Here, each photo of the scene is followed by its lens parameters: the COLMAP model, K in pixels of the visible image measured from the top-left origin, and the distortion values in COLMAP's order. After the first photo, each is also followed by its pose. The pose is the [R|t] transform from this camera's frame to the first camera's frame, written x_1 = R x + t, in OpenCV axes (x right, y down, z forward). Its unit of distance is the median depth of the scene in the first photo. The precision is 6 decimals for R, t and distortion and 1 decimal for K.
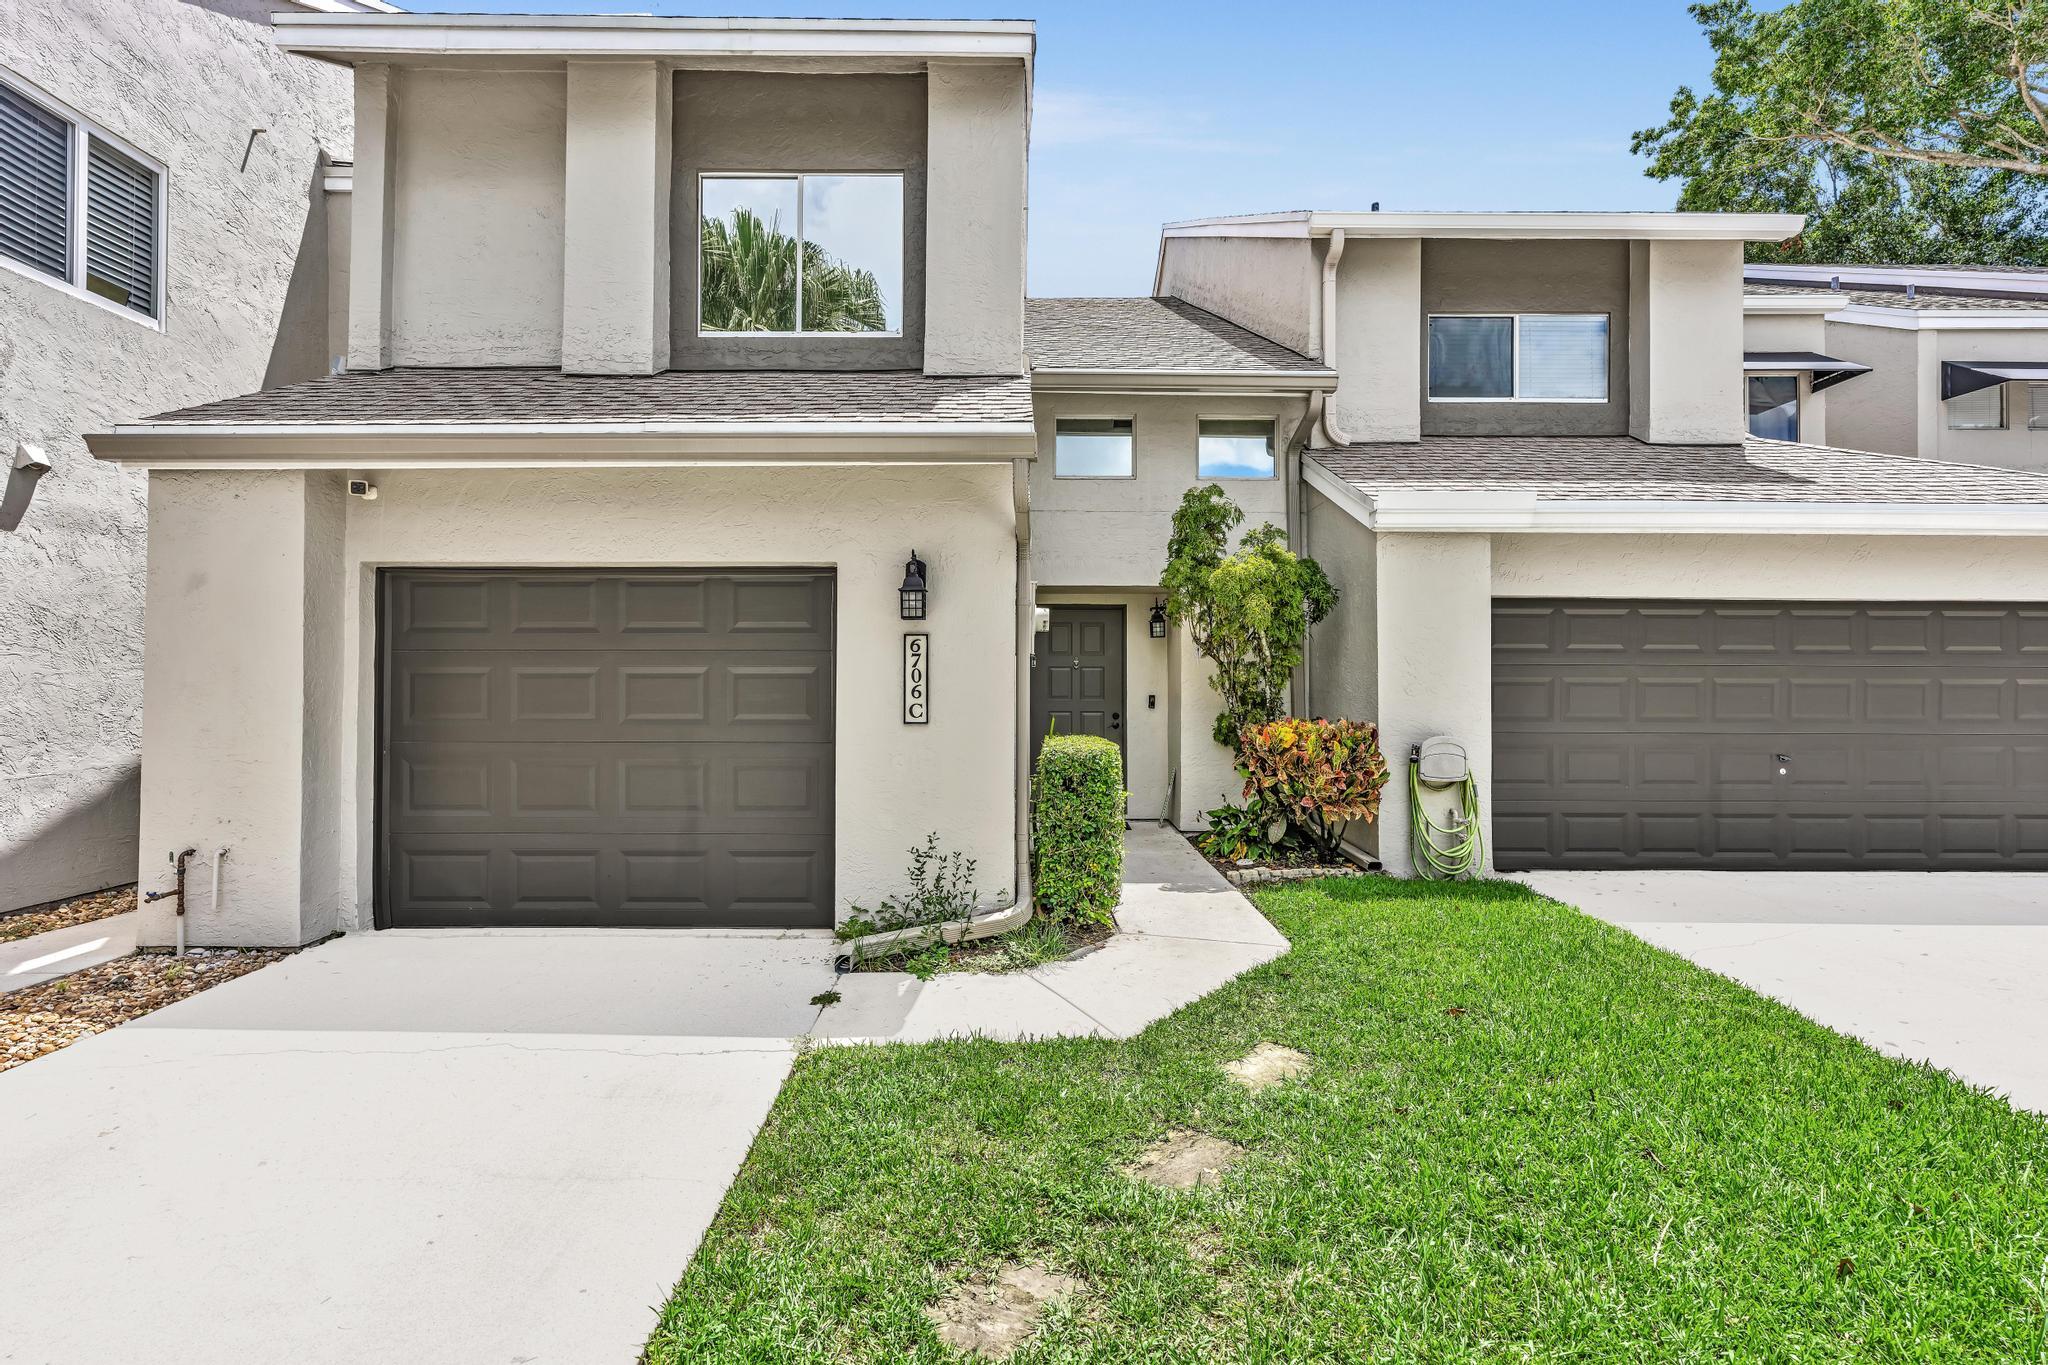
lens RADIAL K [[925.3, 0, 1019.2], [0, 925.3, 680.2], [0, 0, 1]] dist [-0.000764, 0.000492]
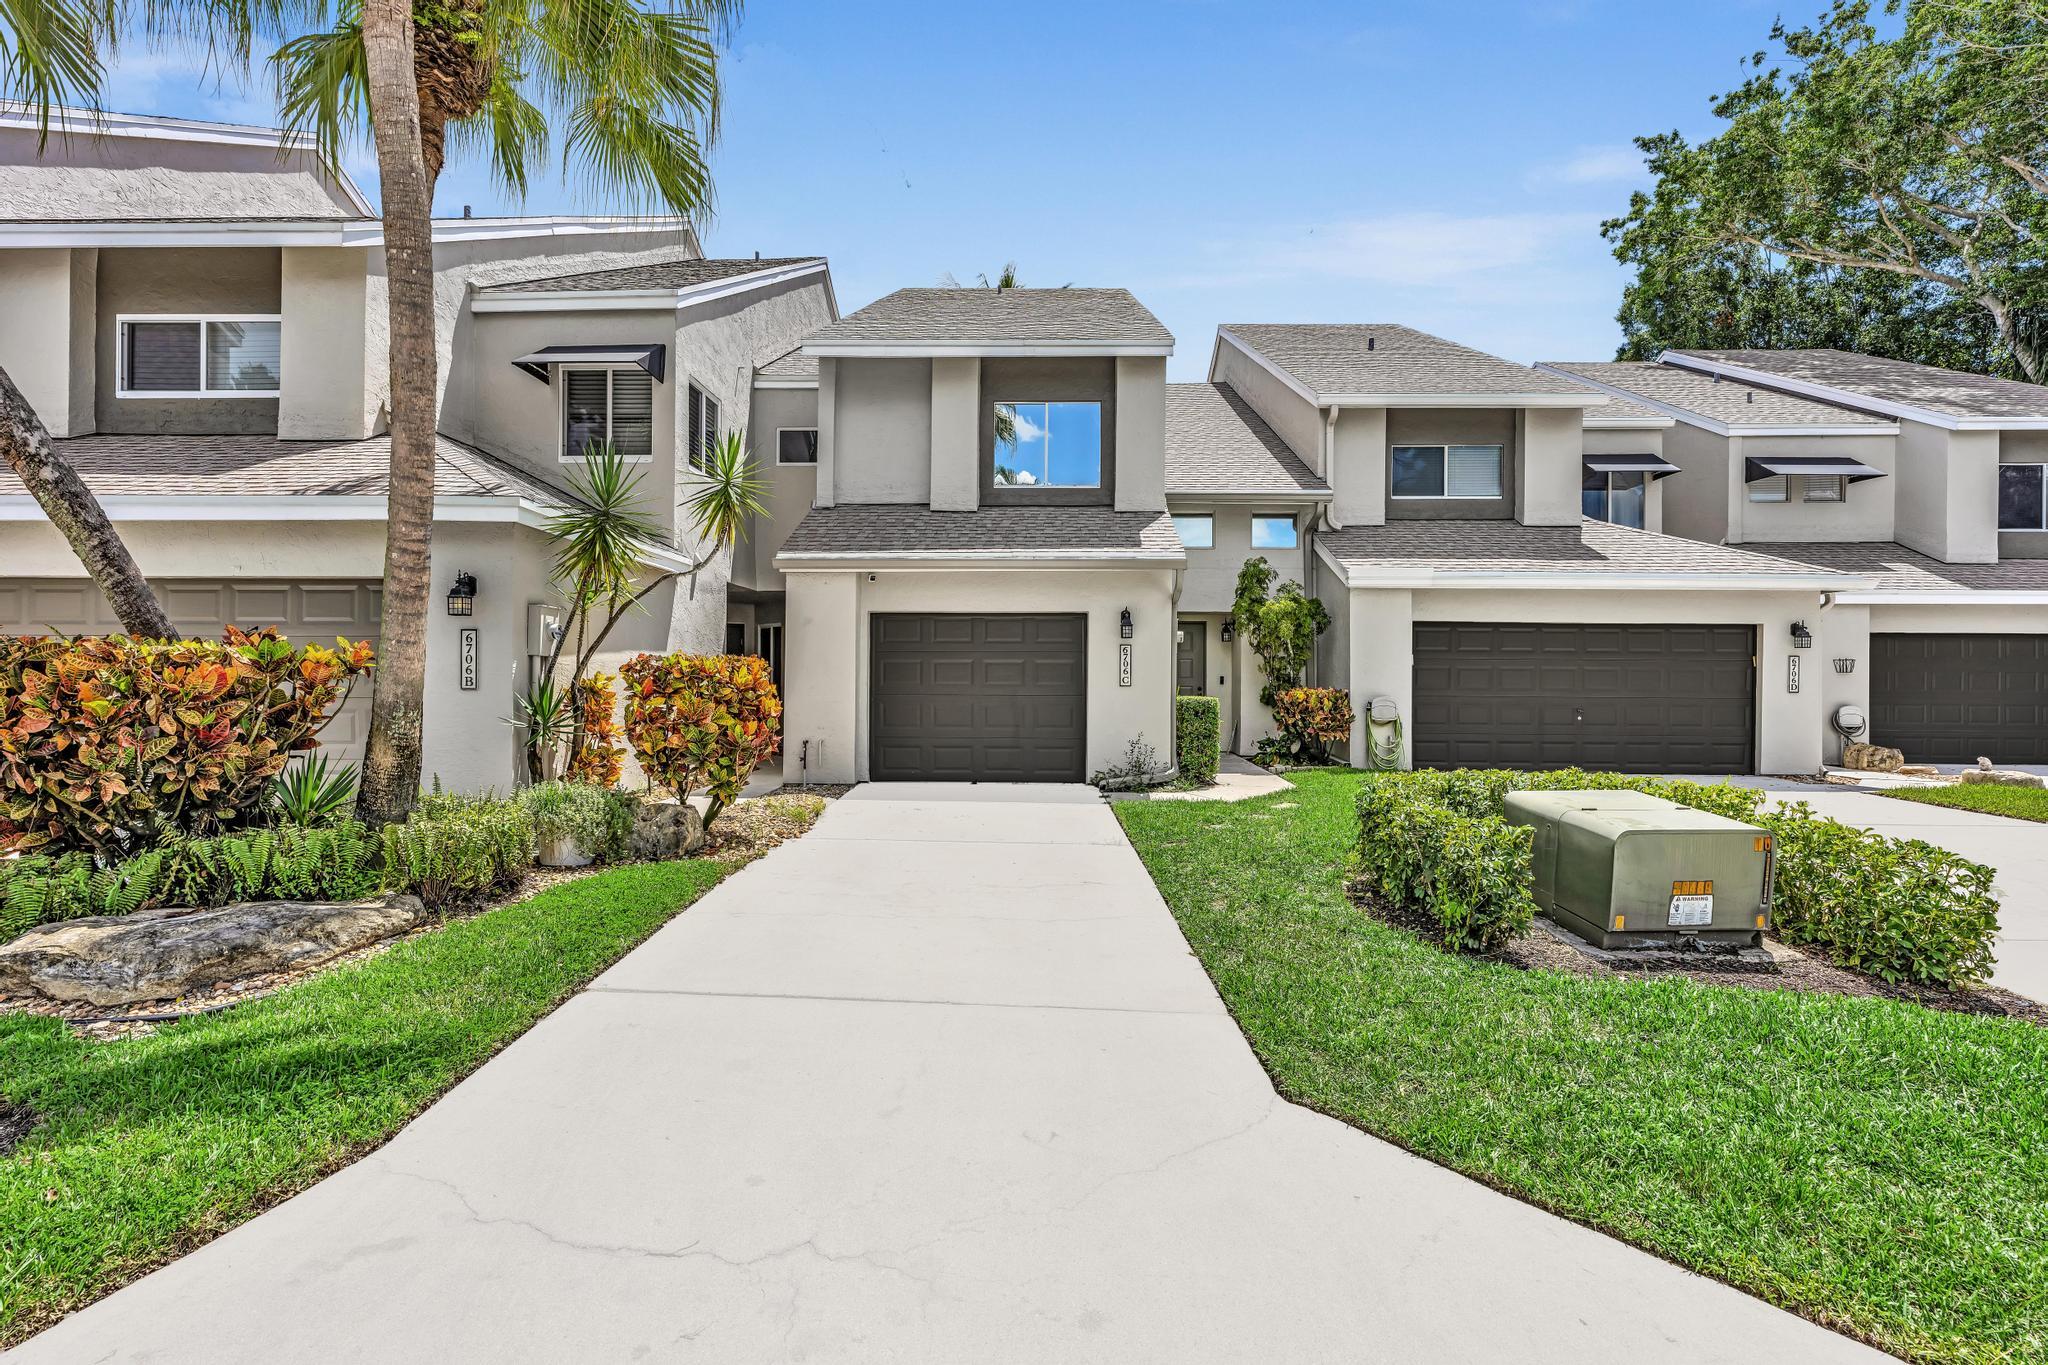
lens RADIAL K [[925.3, 0, 1025.4], [0, 925.3, 679.9], [0, 0, 1]] dist [-0.000764, 0.000492]
pose [[0.999563, 0.002448, -0.029452, -0.194767], [-0.002088, 0.999923, 0.012248, 0.004327], [0.029480, -0.012181, 0.999491, -0.810989]]
